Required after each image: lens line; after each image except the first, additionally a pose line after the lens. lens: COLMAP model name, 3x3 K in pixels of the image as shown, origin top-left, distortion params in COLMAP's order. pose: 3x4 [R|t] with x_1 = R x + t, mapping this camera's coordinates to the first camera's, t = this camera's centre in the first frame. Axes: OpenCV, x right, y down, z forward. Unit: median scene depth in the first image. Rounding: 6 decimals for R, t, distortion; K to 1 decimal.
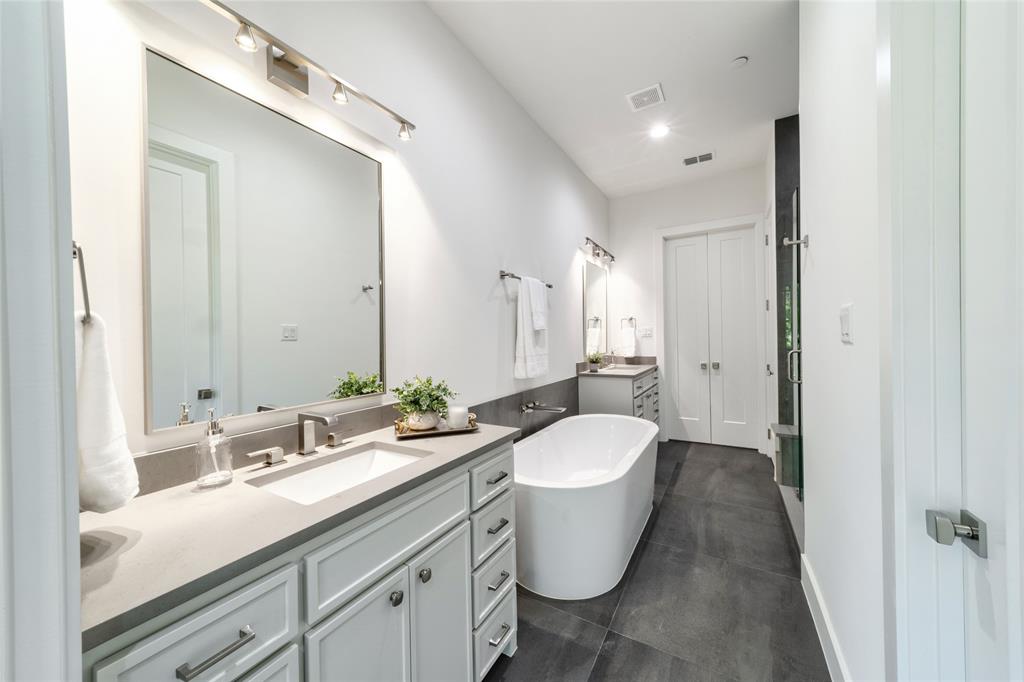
lens RADIAL K [[355.3, 0, 510.9], [0, 355.3, 336.7], [0, 0, 1]] dist [0.005622, -0.000049]
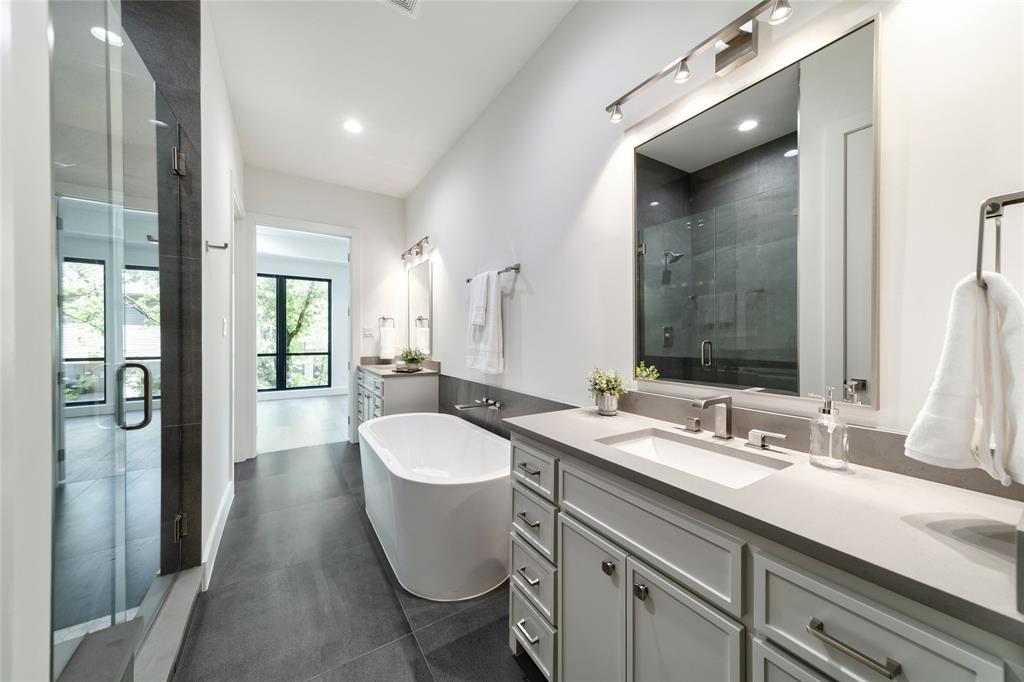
lens RADIAL K [[345.4, 0, 503.5], [0, 345.4, 339.1], [0, 0, 1]] dist [-0.000229, -0.000043]
pose [[-0.440125, 0.046406, -0.896737, 0.692276], [0.028623, 0.998881, 0.037644, 0.013990], [0.897480, -0.009099, -0.440960, 1.164386]]
